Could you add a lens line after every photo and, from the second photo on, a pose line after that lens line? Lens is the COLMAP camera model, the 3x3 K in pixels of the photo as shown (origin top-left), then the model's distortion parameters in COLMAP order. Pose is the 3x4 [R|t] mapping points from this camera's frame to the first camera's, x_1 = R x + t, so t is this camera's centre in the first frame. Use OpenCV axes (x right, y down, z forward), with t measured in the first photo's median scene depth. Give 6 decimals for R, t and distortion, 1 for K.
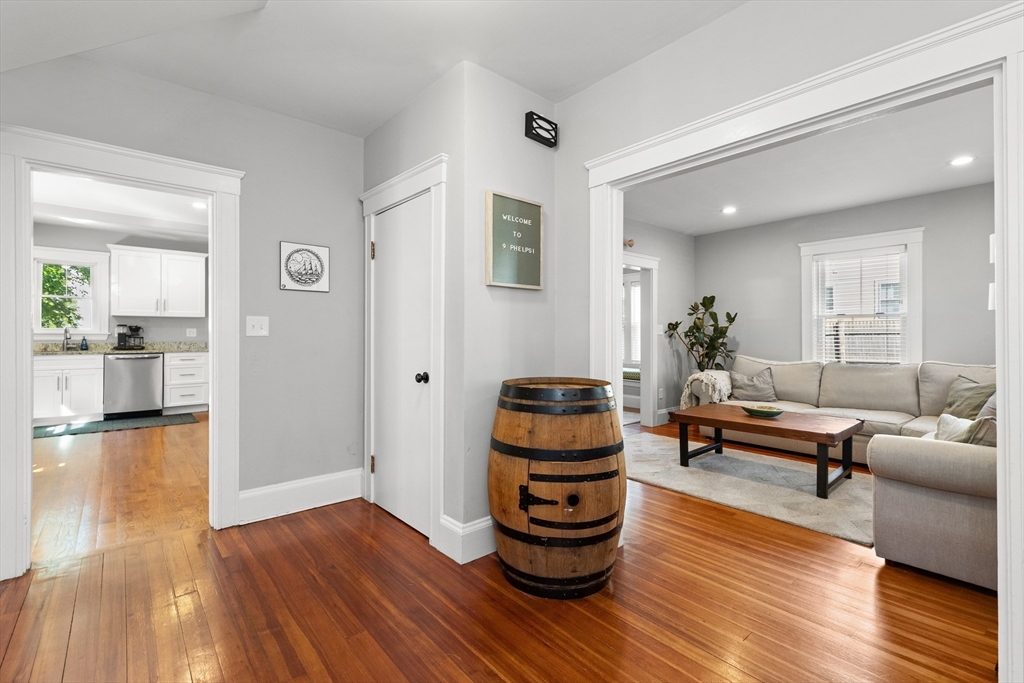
lens RADIAL K [[456.6, 0, 512.0], [0, 456.6, 341.5], [0, 0, 1]] dist [0.000057, -0.000002]
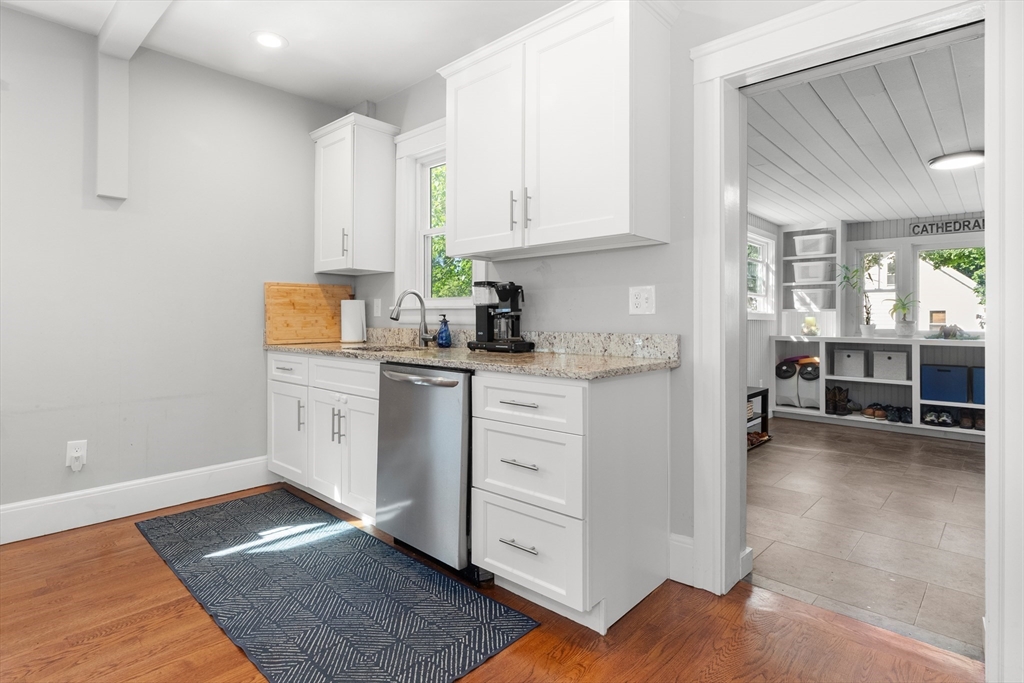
lens RADIAL K [[534.1, 0, 511.9], [0, 534.1, 317.7], [0, 0, 1]] dist [-0.000030, -0.000006]
pose [[0.121224, -0.000085, -0.992625, -0.426011], [-0.013361, 0.999909, -0.001717, -0.008118], [0.992535, 0.013471, 0.121212, 0.967144]]
